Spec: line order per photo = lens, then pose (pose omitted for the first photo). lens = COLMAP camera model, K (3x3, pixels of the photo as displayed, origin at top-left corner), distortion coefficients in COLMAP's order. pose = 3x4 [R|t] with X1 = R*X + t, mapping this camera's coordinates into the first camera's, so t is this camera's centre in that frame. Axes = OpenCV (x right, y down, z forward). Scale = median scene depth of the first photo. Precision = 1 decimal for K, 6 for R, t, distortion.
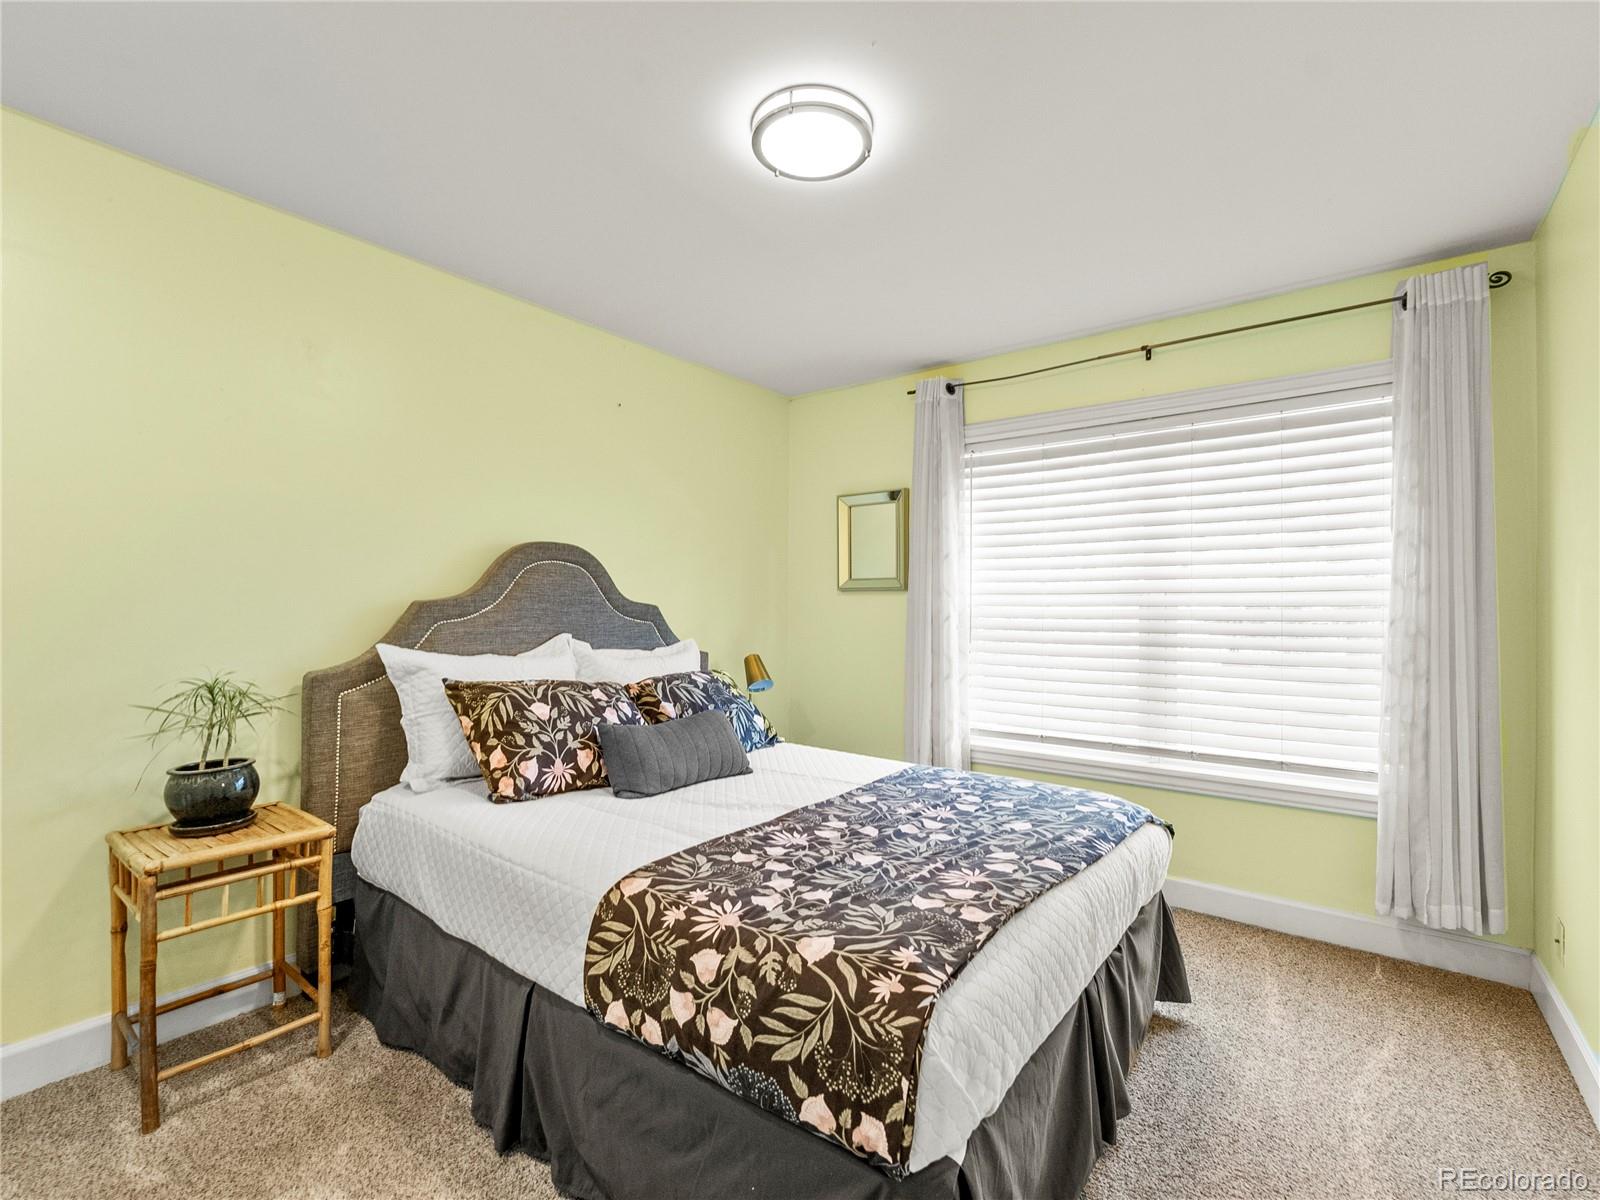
lens RADIAL K [[726.7, 0, 806.8], [0, 726.7, 605.3], [0, 0, 1]] dist [0.001009, -0.001487]
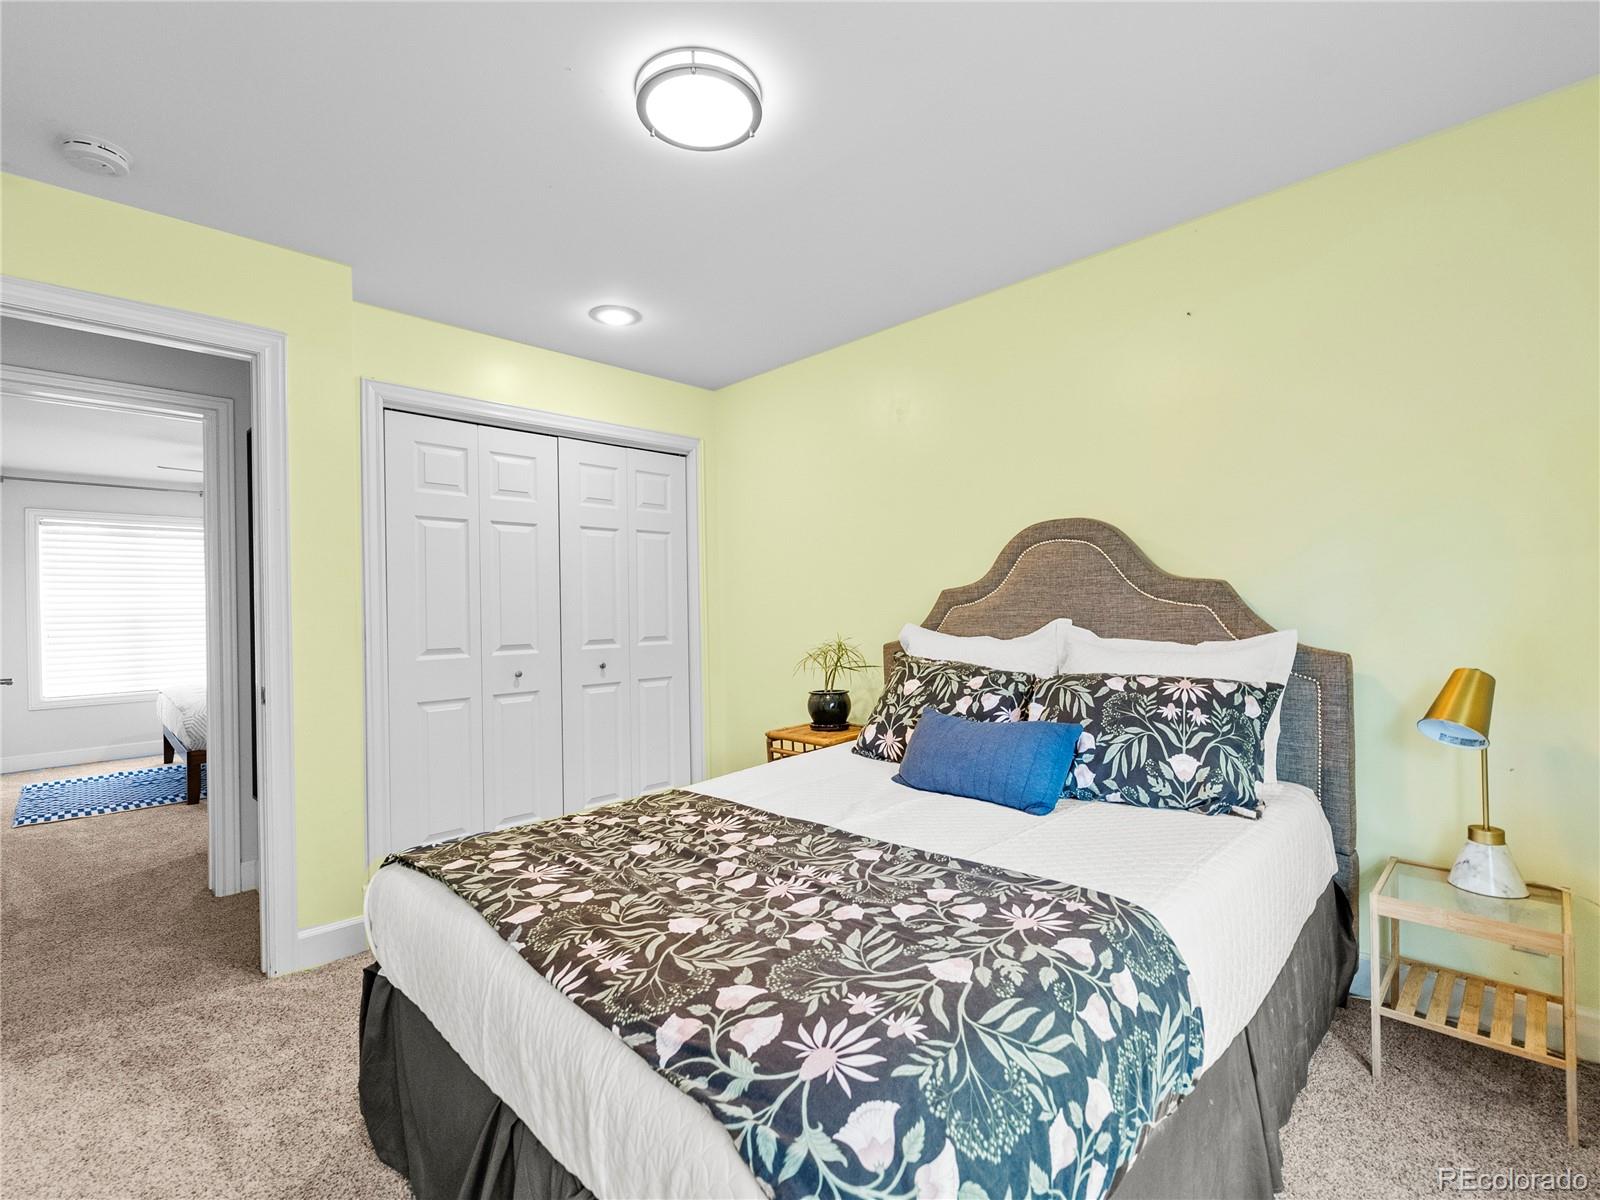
lens RADIAL K [[726.7, 0, 806.8], [0, 726.7, 605.3], [0, 0, 1]] dist [0.001009, -0.001487]
pose [[-0.123706, -0.006682, -0.992296, 0.814596], [0.028906, 0.999529, -0.010334, 0.030199], [0.991898, -0.029961, -0.123454, 1.064856]]
